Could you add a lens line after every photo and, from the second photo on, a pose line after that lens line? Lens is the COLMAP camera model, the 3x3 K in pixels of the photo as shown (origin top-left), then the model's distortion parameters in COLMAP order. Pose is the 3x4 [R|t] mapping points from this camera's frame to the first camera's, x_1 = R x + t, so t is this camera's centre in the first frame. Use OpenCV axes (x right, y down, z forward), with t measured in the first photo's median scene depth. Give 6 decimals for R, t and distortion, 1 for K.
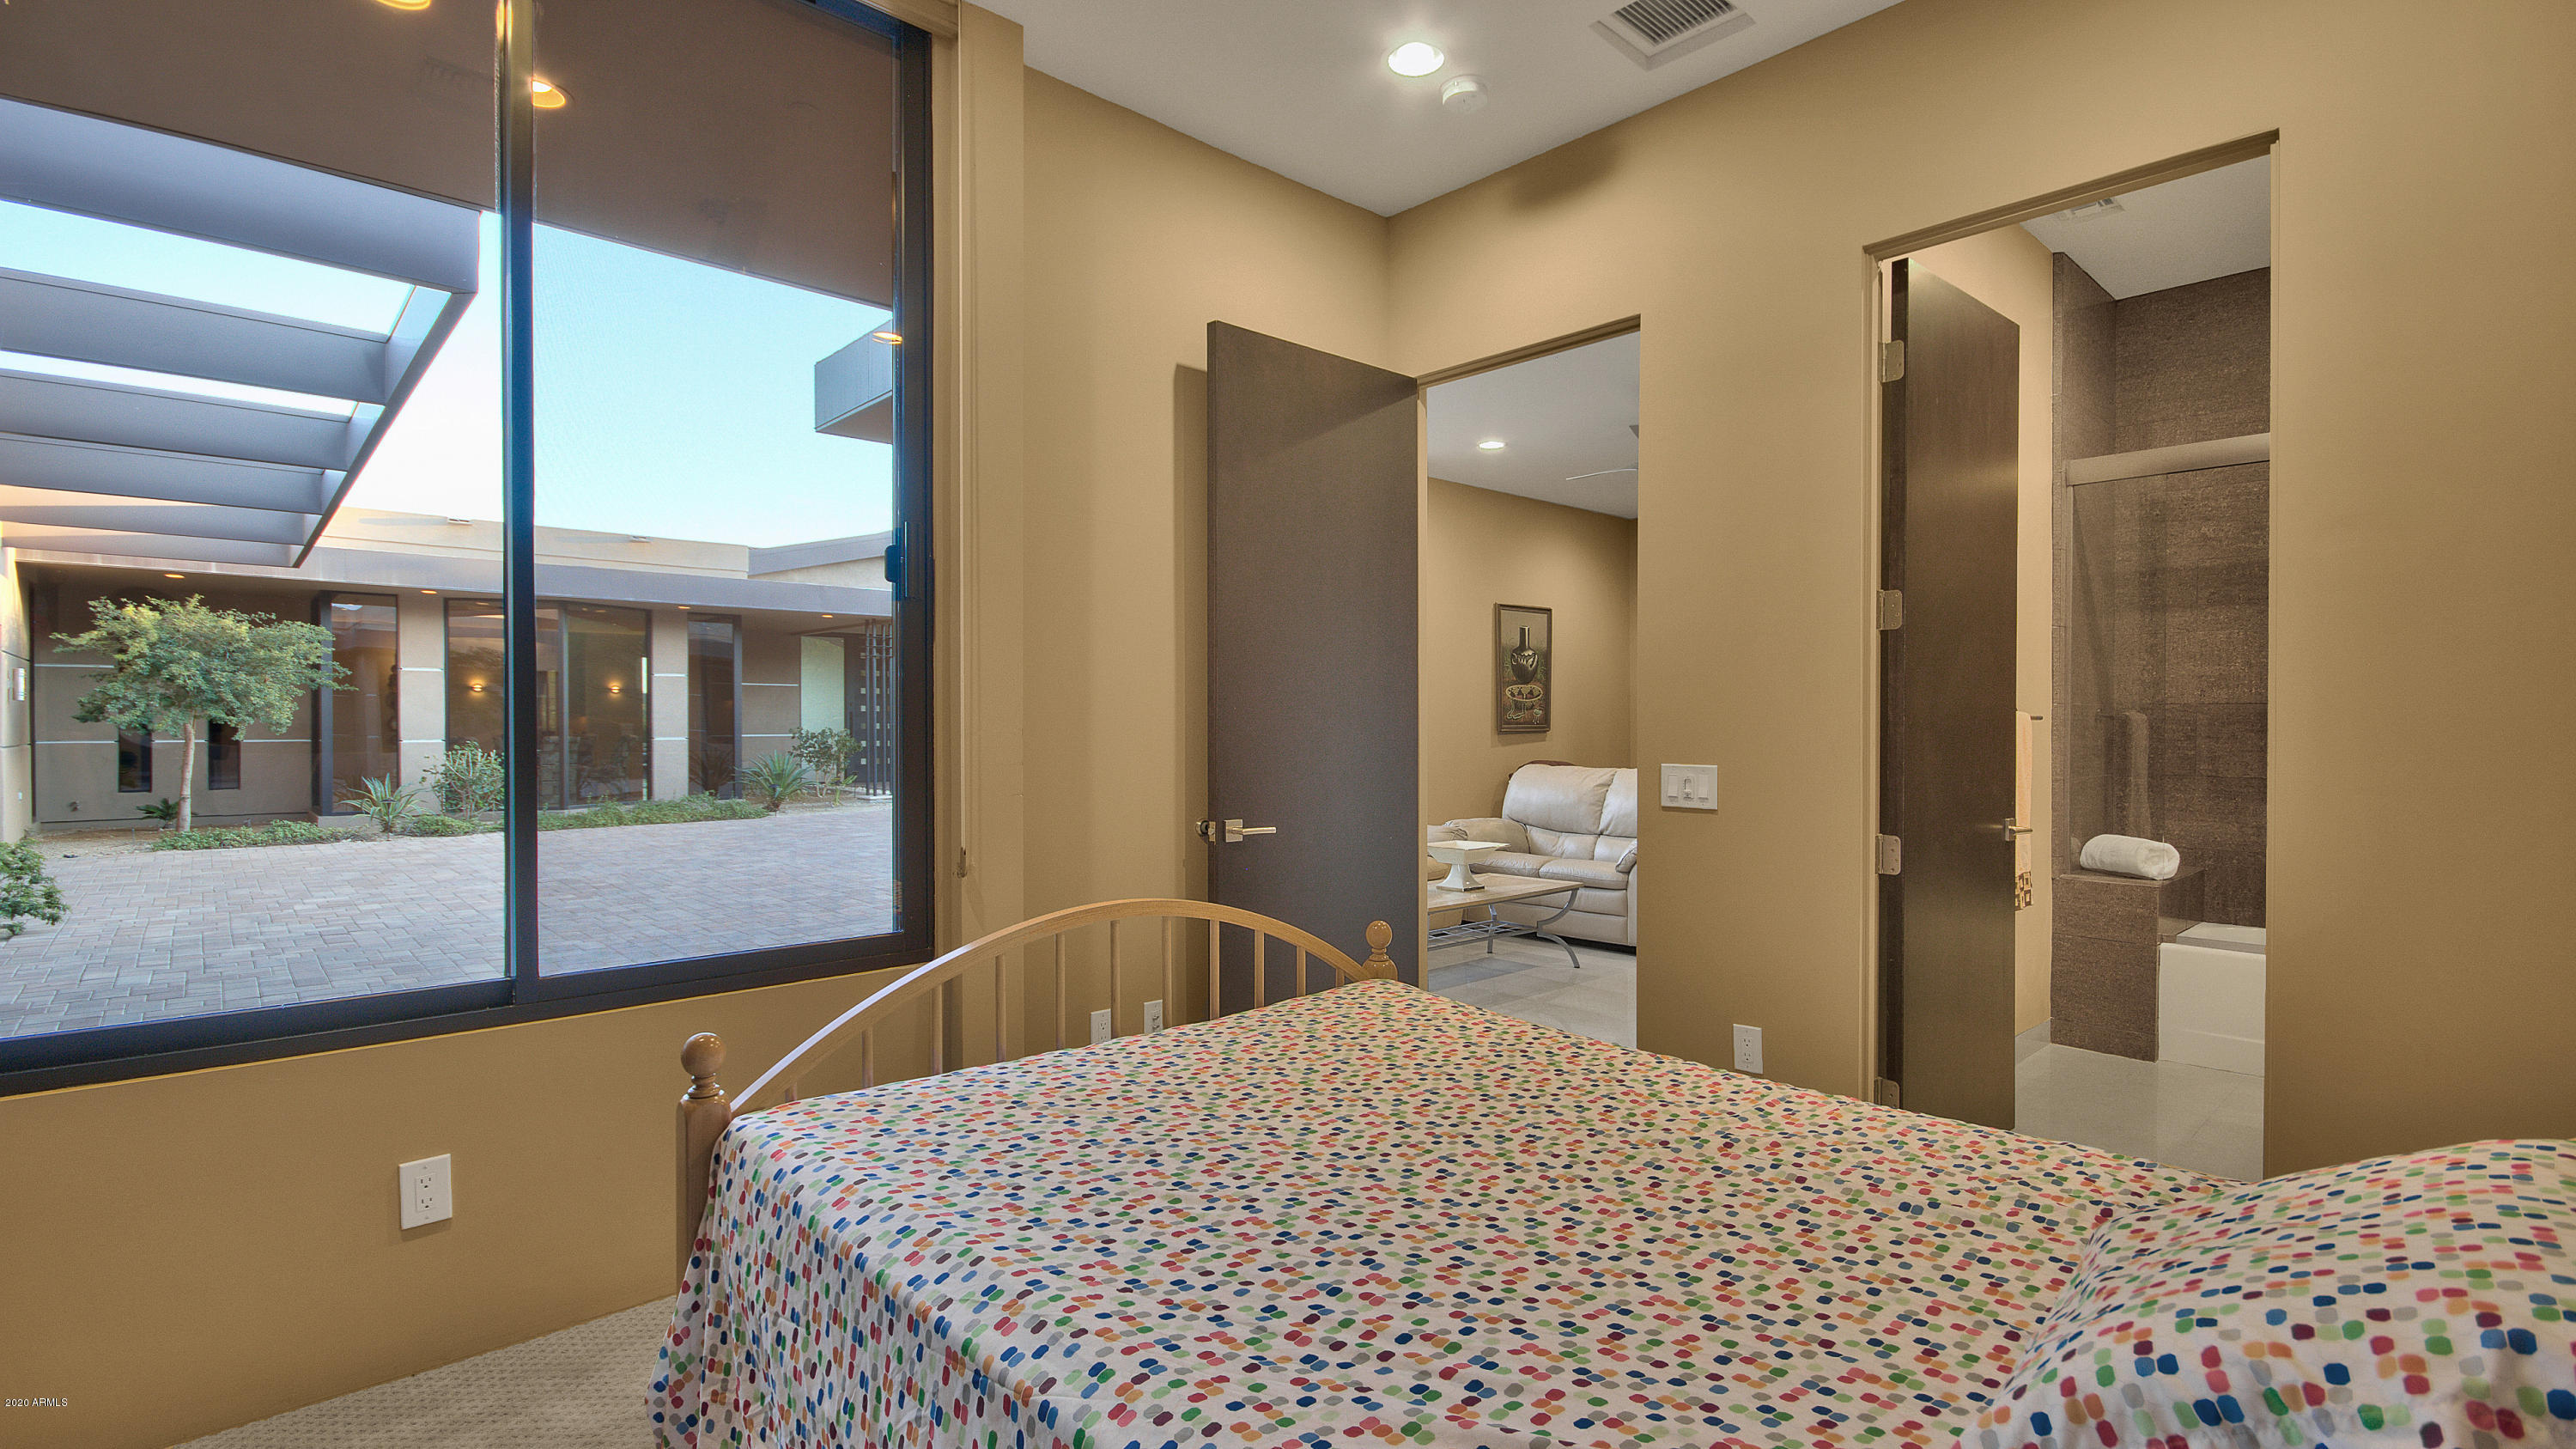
lens RADIAL K [[1213.5, 0, 1288.0], [0, 1213.5, 724.5], [0, 0, 1]] dist [-0.001565, -0.000521]
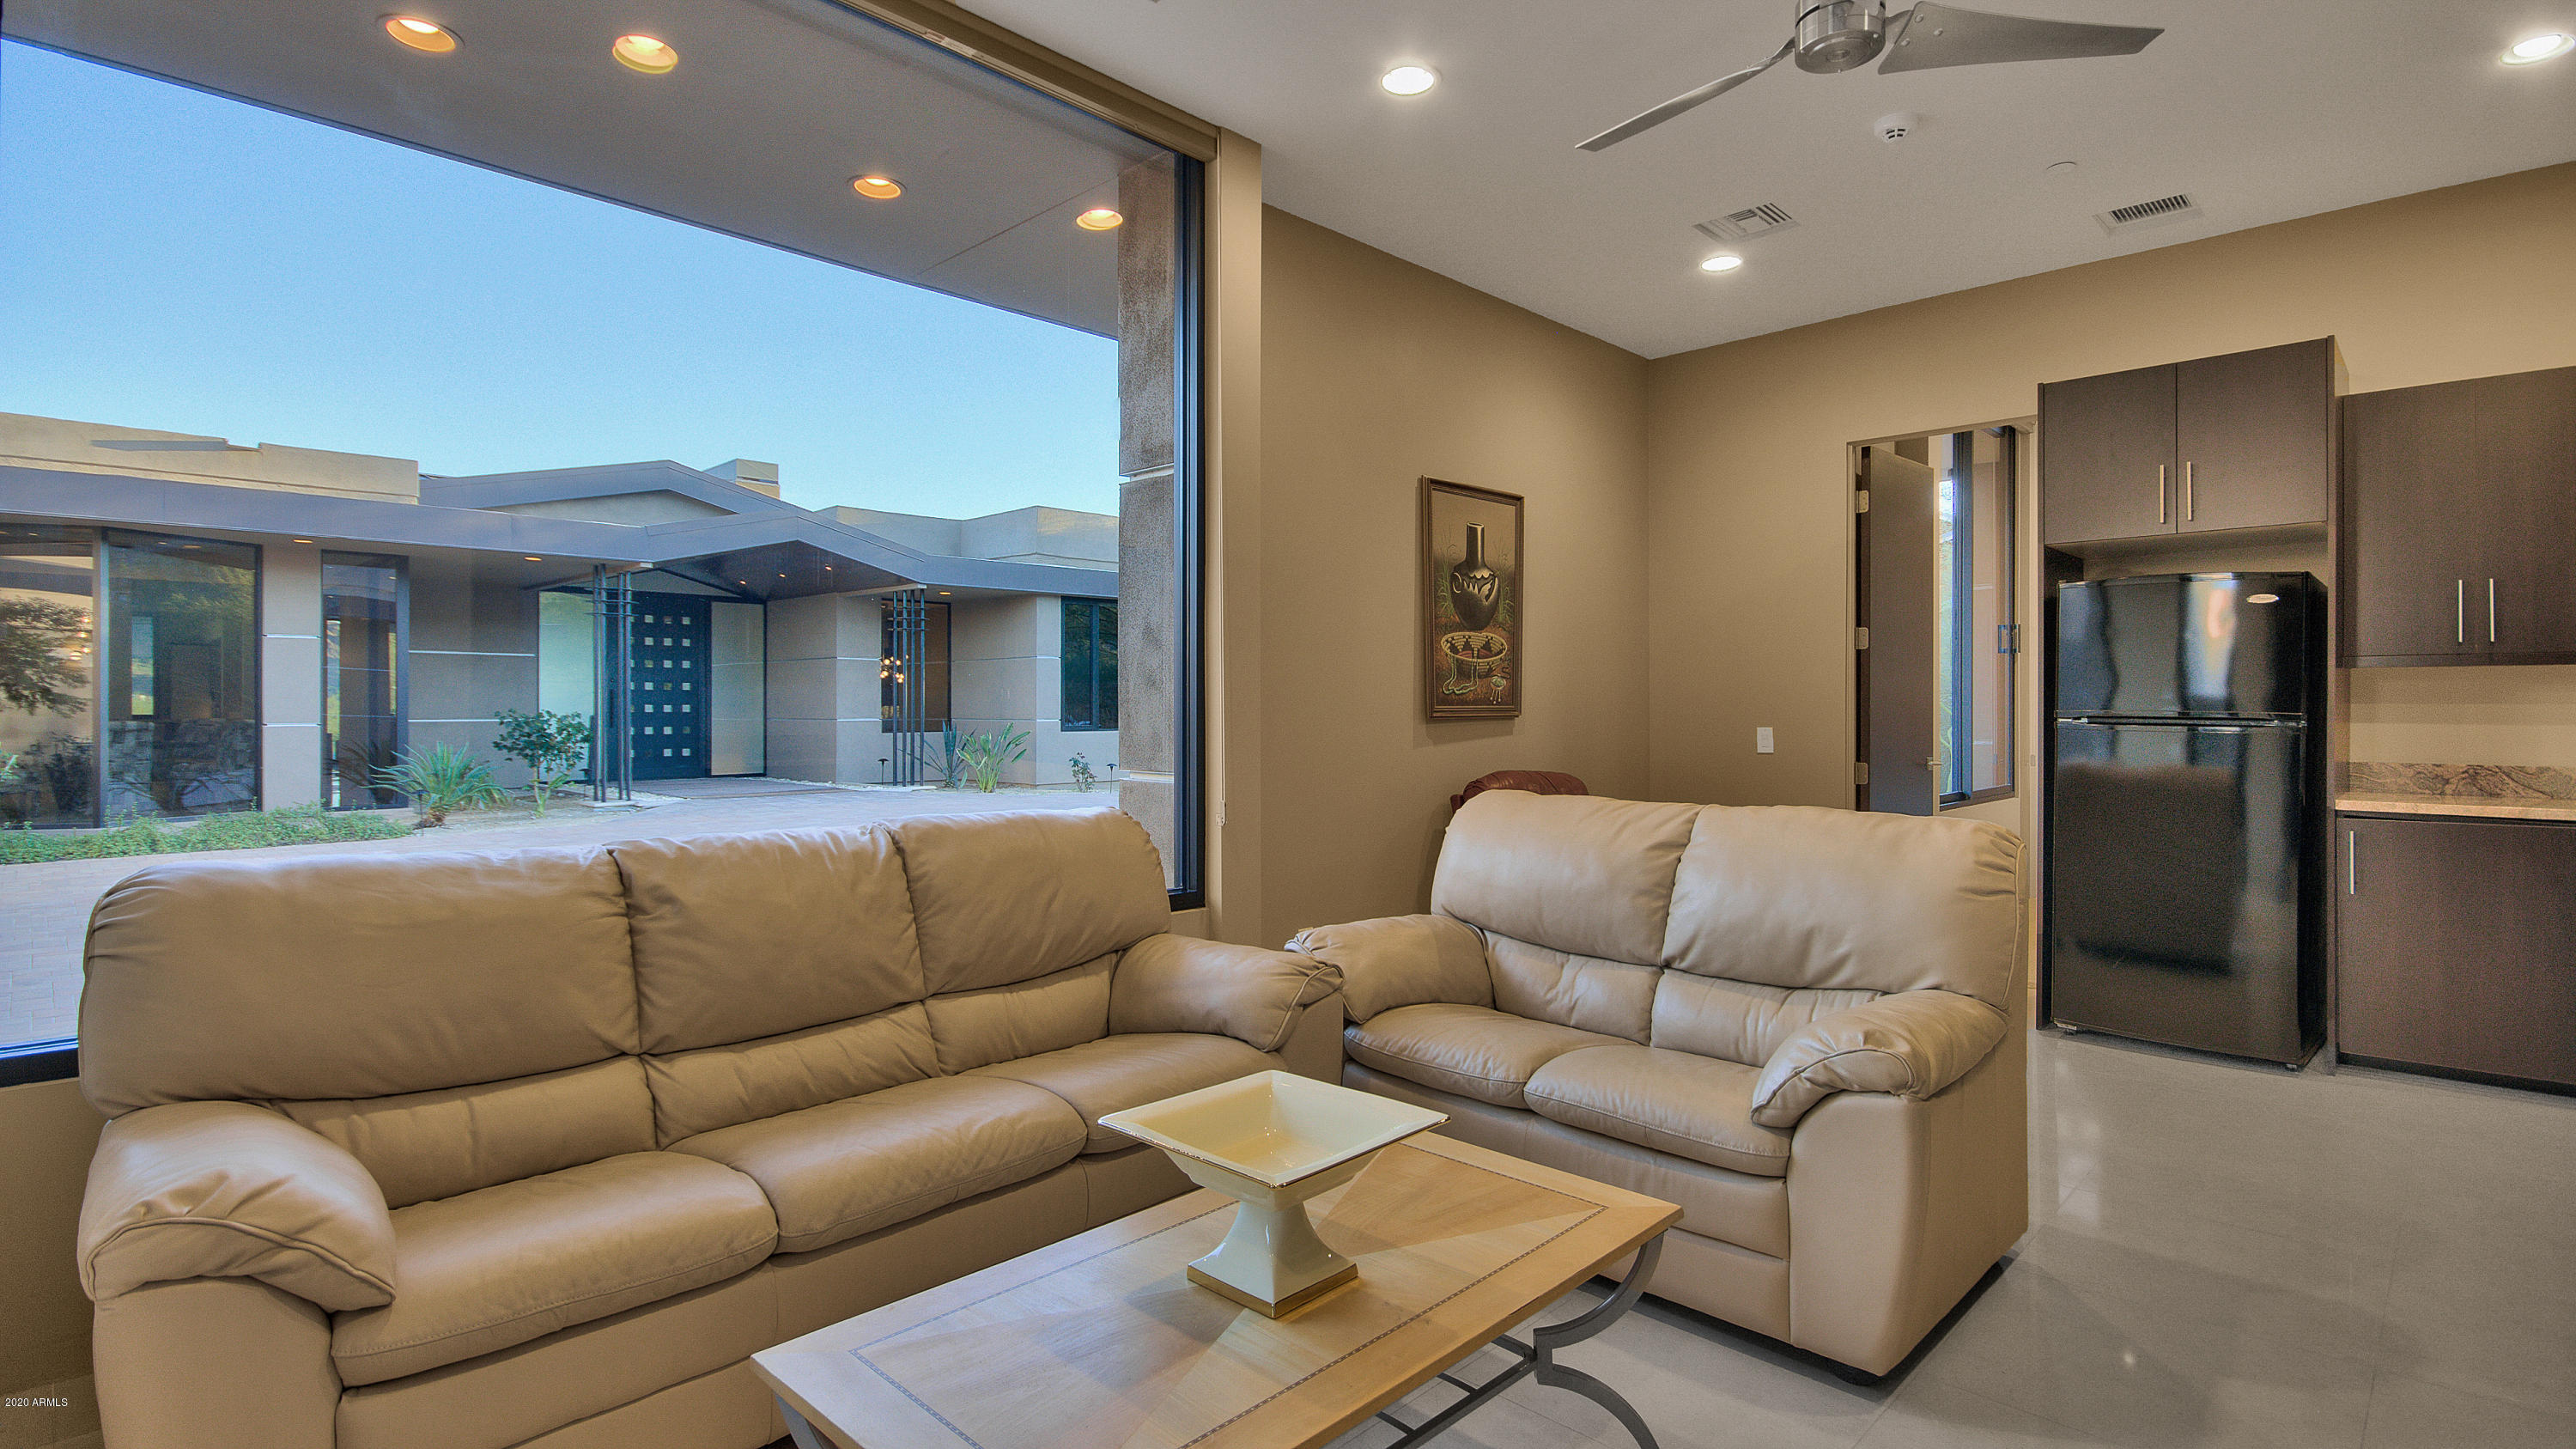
lens RADIAL K [[1240.2, 0, 1288.0], [0, 1240.2, 724.5], [0, 0, 1]] dist [0.000348, -0.000056]
pose [[0.998619, 0.000681, 0.052533, 0.081797], [-0.001344, 0.999920, 0.012572, 0.001888], [-0.052520, -0.012626, 0.998540, 0.447879]]
